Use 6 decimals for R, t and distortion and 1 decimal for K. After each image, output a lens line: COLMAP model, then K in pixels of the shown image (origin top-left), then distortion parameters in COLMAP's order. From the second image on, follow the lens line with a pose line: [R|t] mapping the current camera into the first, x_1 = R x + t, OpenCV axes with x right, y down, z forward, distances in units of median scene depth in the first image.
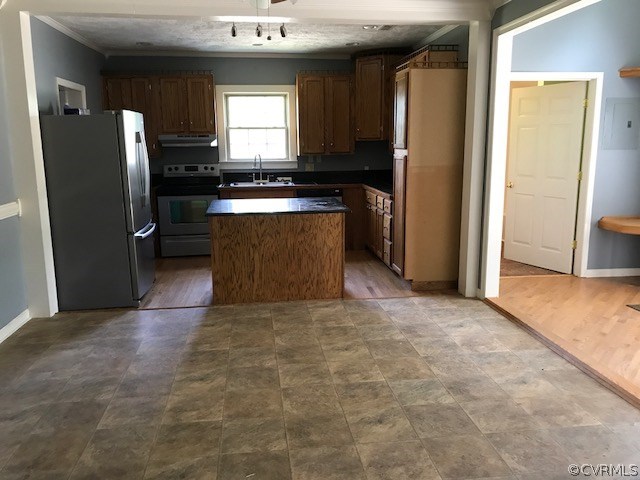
lens RADIAL K [[524.9, 0, 319.1], [0, 524.9, 236.4], [0, 0, 1]] dist [0.050138, -0.060331]
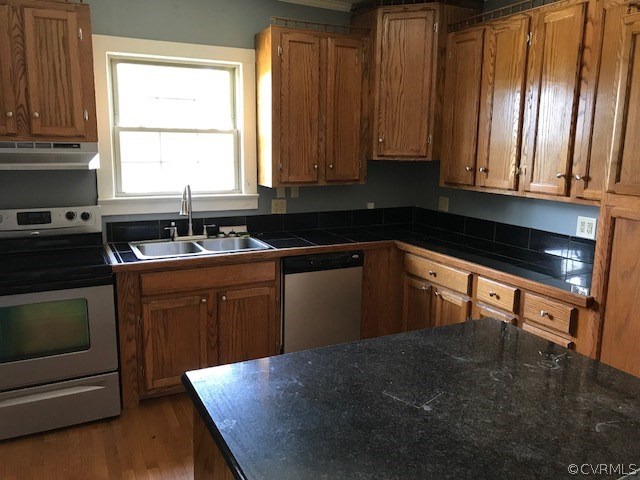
lens RADIAL K [[524.9, 0, 316.3], [0, 524.9, 232.4], [0, 0, 1]] dist [0.050138, -0.060331]
pose [[0.943938, -0.031603, 0.328607, -0.225107], [0.036065, 0.999321, -0.007490, -0.142273], [-0.328147, 0.018921, 0.944437, 0.685957]]
